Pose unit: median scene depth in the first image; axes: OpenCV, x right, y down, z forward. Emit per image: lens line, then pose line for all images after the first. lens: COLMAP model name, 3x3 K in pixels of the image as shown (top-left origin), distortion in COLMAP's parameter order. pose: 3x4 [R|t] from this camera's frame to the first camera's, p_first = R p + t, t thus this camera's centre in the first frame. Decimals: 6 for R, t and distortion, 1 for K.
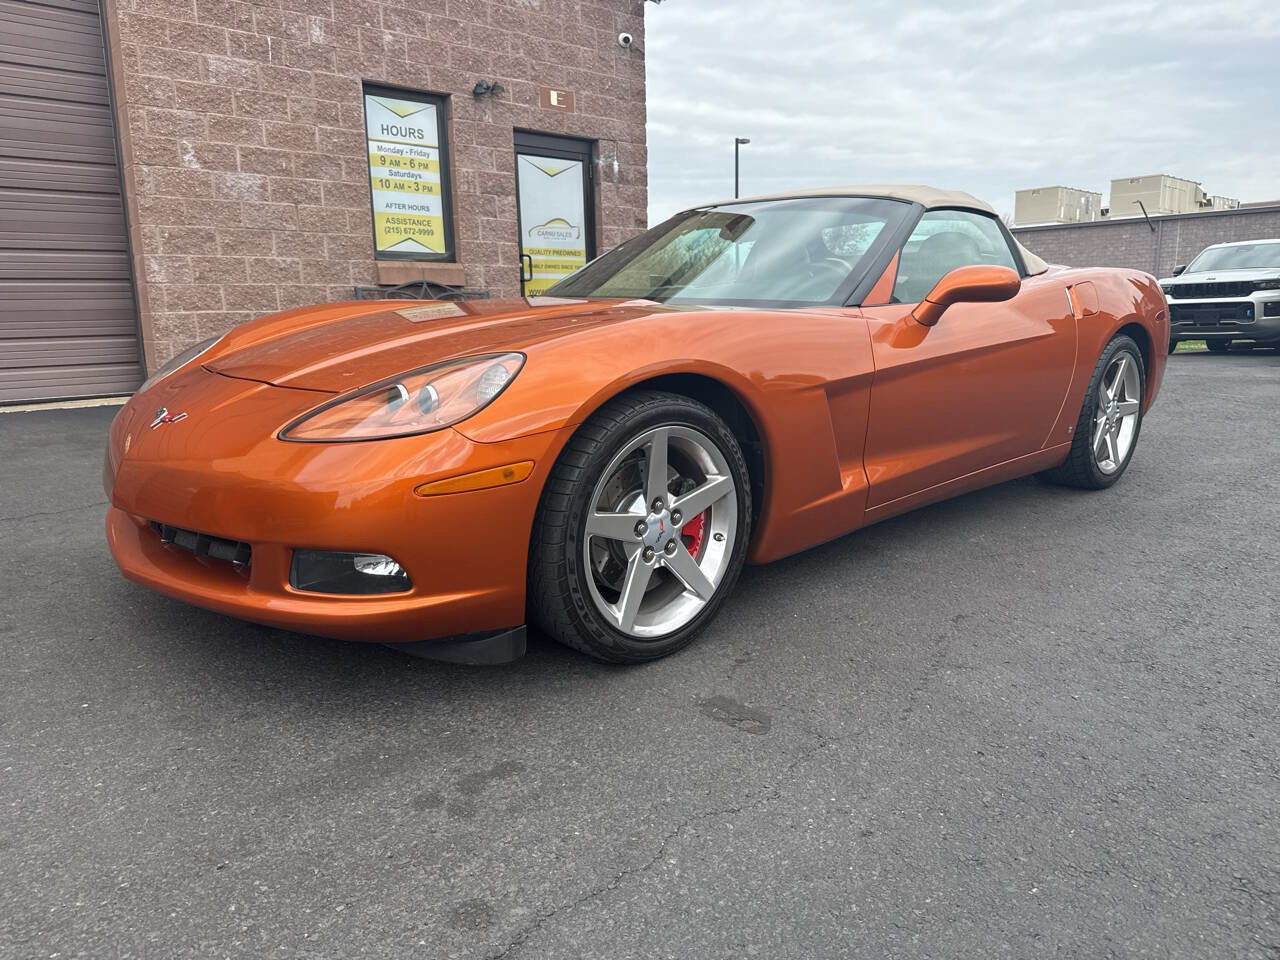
lens RADIAL K [[915.9, 0, 653.9], [0, 915.9, 487.6], [0, 0, 1]] dist [0.030266, -0.041909]
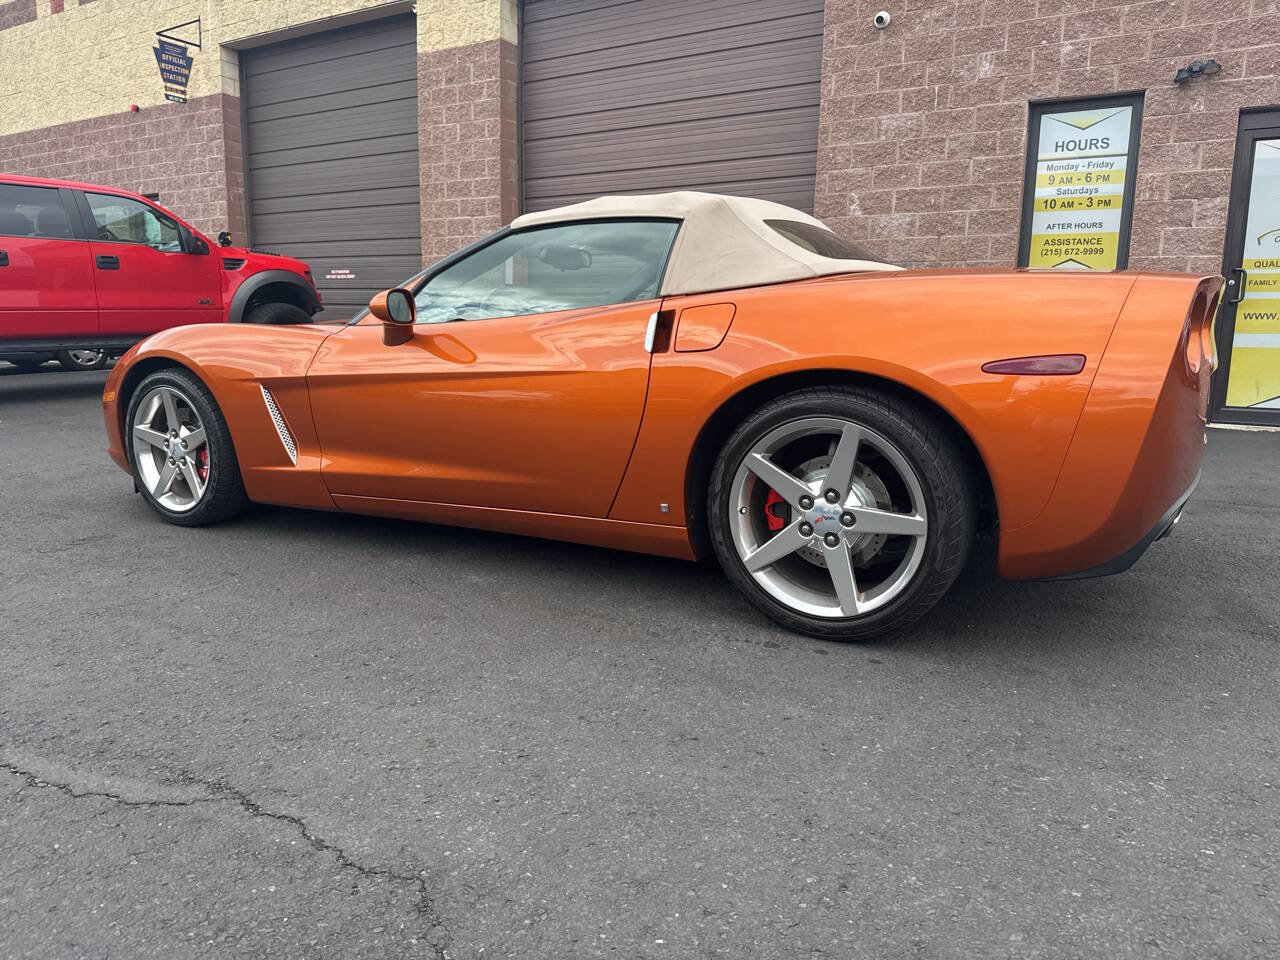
lens RADIAL K [[913.6, 0, 640.0], [0, 913.6, 480.0], [0, 0, 1]] dist [0.035871, -0.040963]
pose [[0.286619, 0.172746, -0.942342, 0.560963], [-0.206815, 0.971574, 0.115201, -0.081700], [0.935456, 0.161872, 0.314198, 0.378174]]
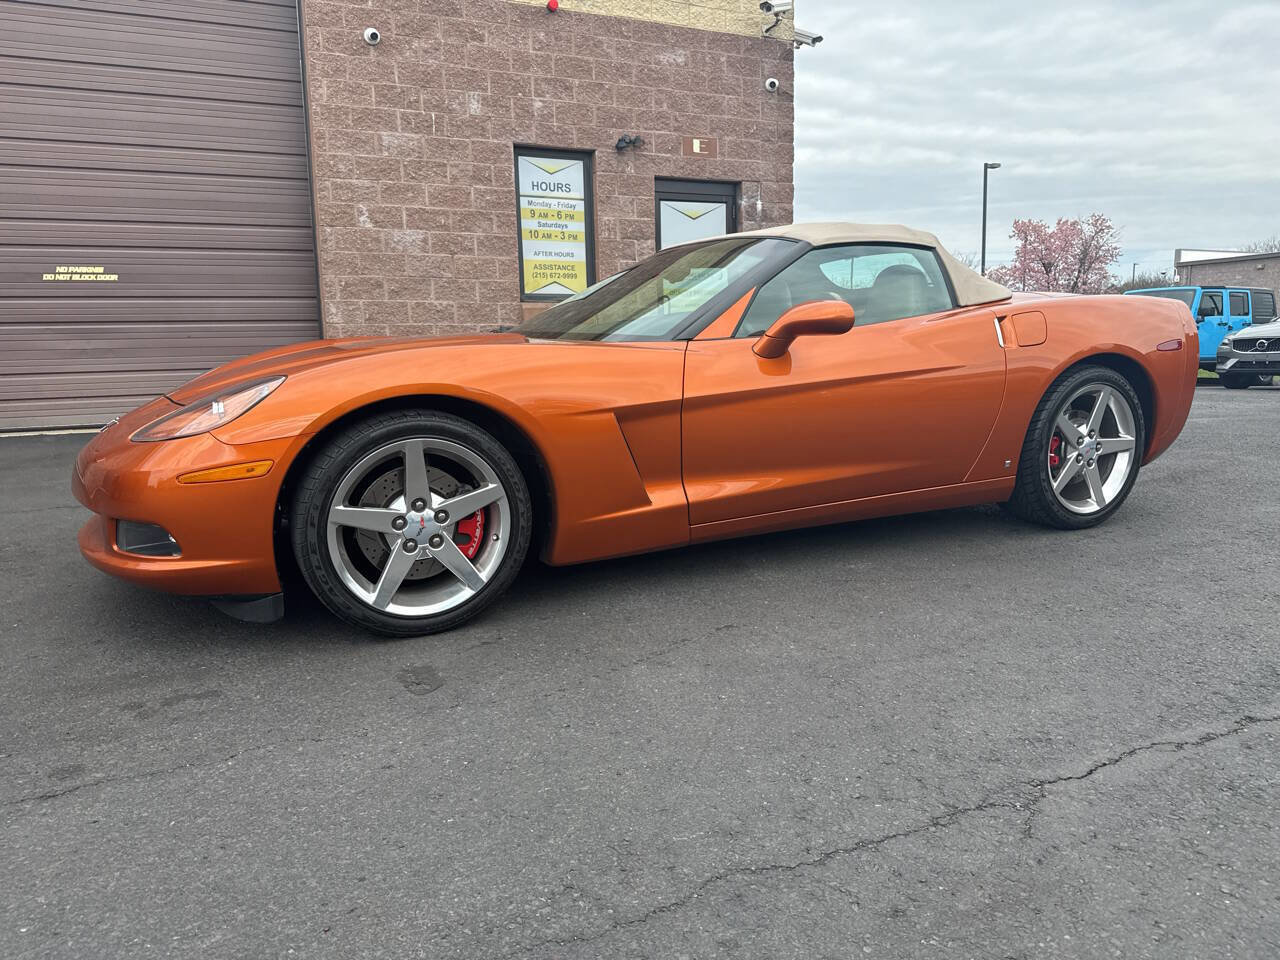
lens RADIAL K [[904.1, 0, 640.0], [0, 904.1, 480.0], [0, 0, 1]] dist [0.183676, -0.393054]
pose [[0.954619, 0.038057, -0.295388, 0.185826], [-0.050945, 0.998050, -0.036056, 0.004372], [0.293440, 0.049468, 0.954697, -0.018491]]
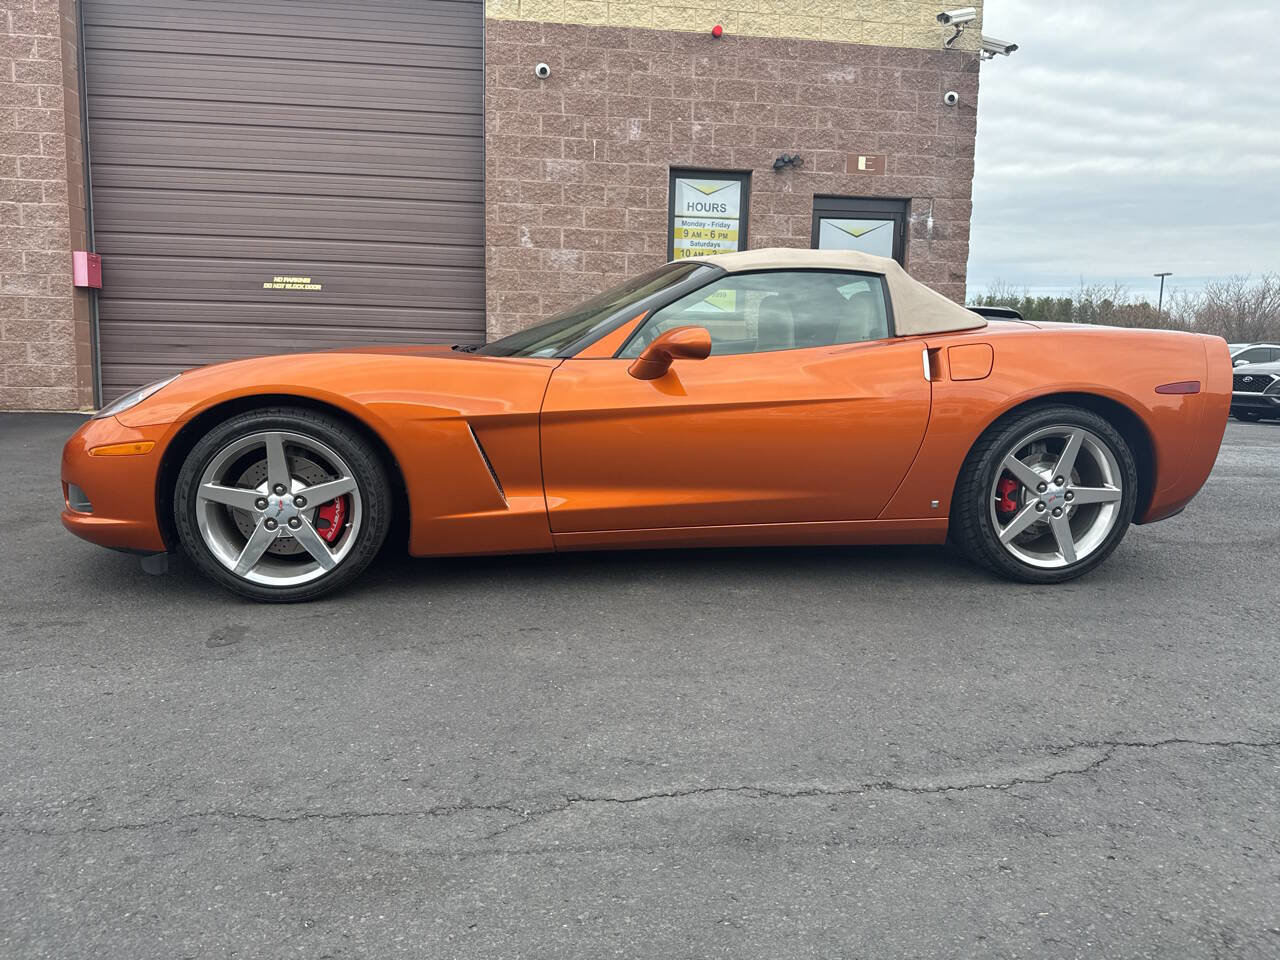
lens RADIAL K [[904.1, 0, 640.0], [0, 904.1, 480.0], [0, 0, 1]] dist [0.183676, -0.393054]
pose [[0.821006, 0.105709, -0.561048, 0.361184], [-0.142916, 0.989474, -0.022706, -0.012123], [0.552743, 0.098825, 0.827472, 0.042390]]
